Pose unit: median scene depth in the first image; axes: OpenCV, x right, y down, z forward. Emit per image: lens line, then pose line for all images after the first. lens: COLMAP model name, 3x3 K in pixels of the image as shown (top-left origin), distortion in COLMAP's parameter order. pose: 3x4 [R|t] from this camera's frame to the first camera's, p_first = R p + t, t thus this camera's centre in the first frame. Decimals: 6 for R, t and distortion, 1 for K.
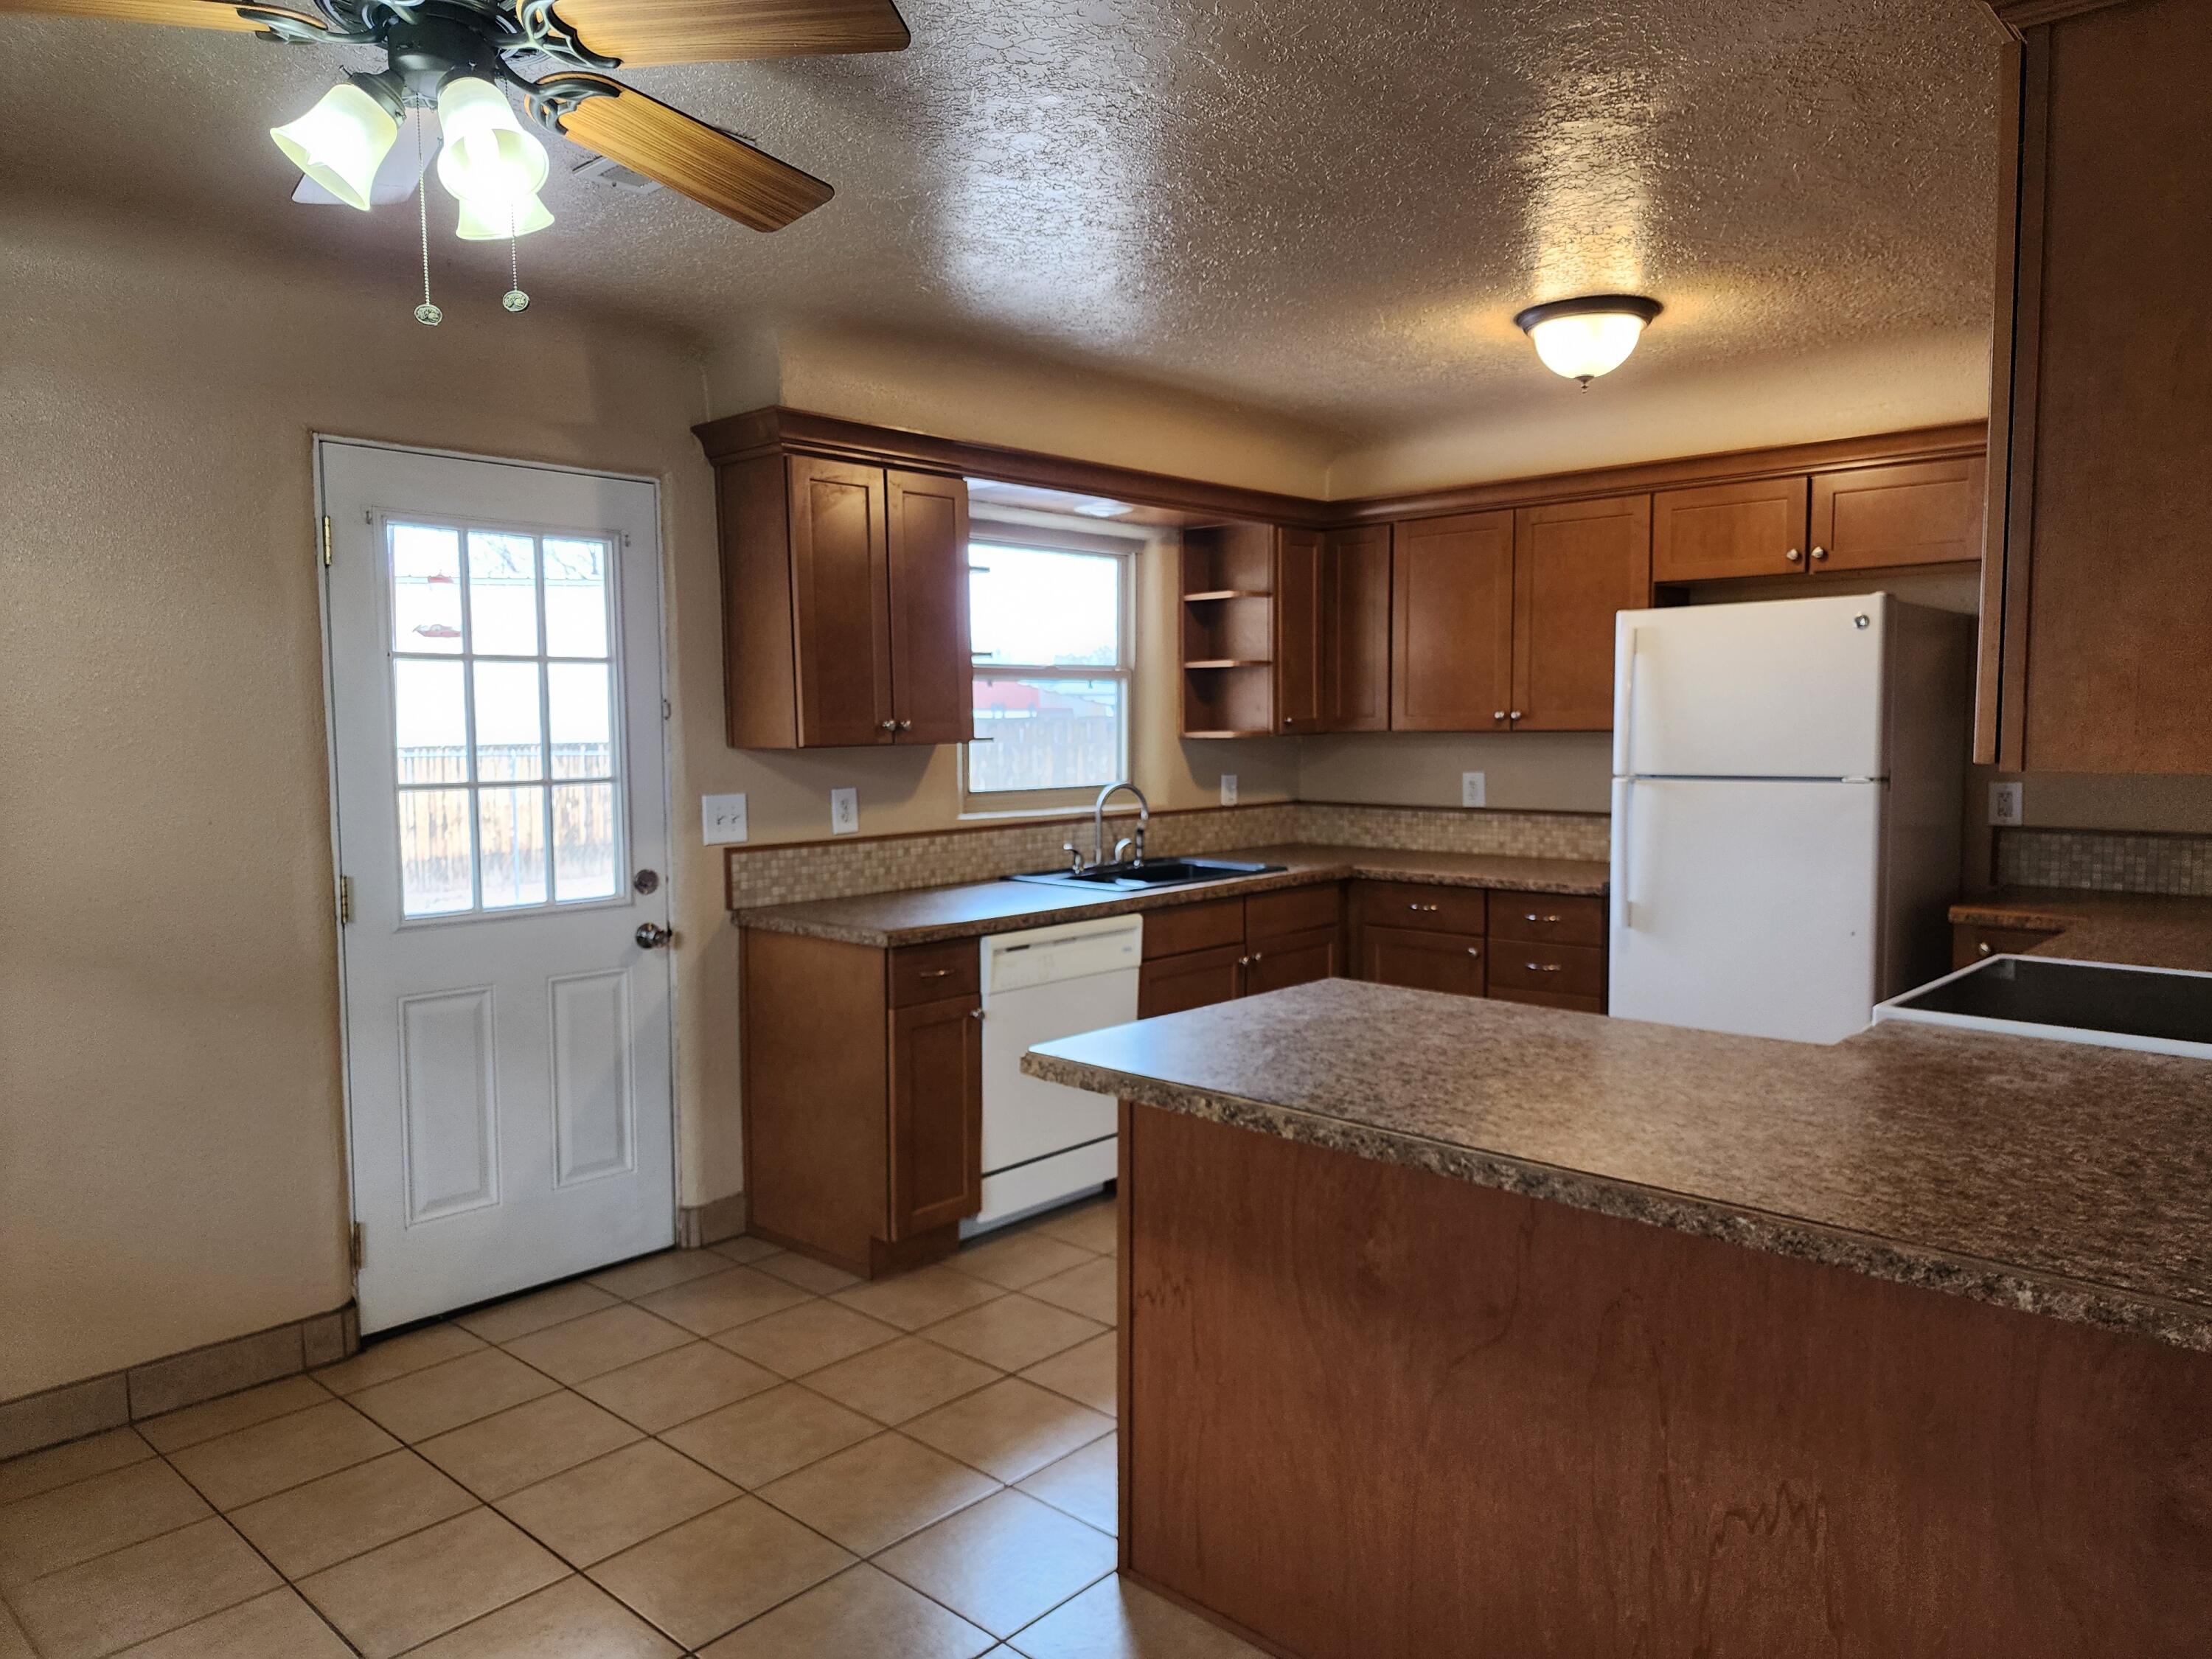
lens RADIAL K [[1484.5, 0, 1062.6], [0, 1484.5, 825.1], [0, 0, 1]] dist [0.061408, -0.050791]
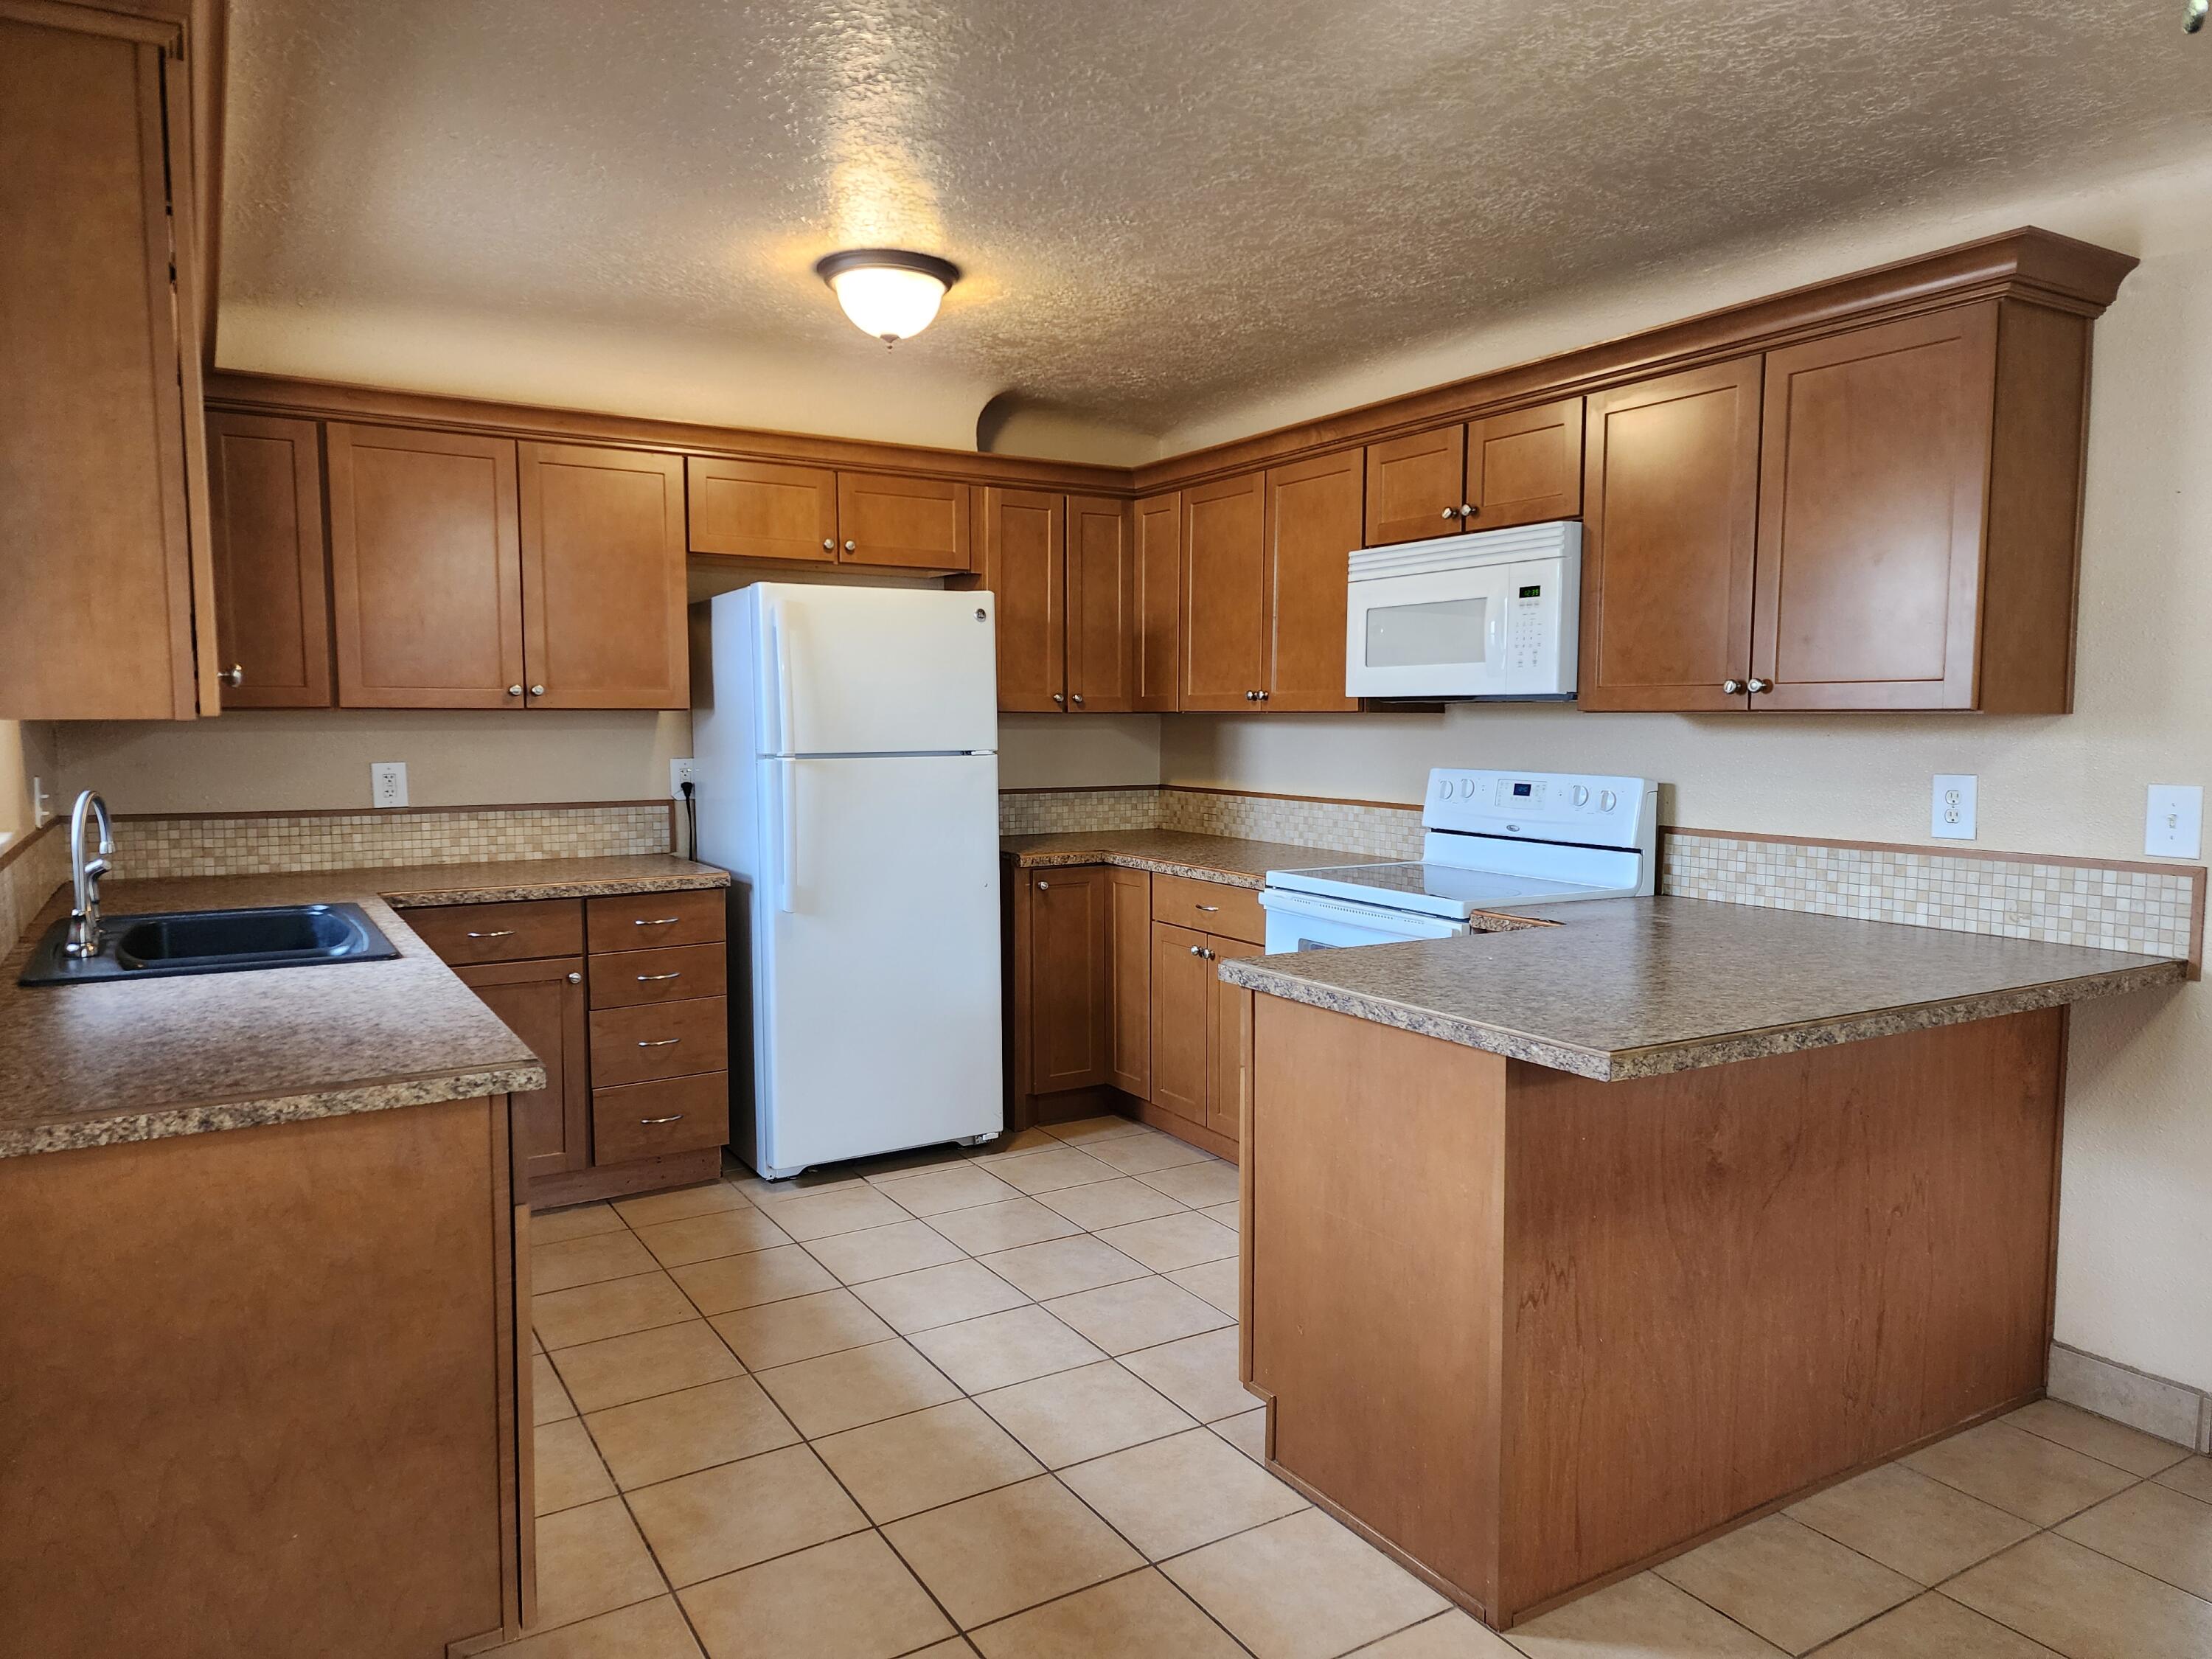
lens RADIAL K [[1484.5, 0, 1128.7], [0, 1484.5, 819.4], [0, 0, 1]] dist [0.061408, -0.050791]
pose [[0.262647, -0.061357, 0.962939, -0.428132], [0.064898, 0.996840, 0.045816, -0.019012], [-0.962707, 0.050460, 0.265799, 0.476145]]
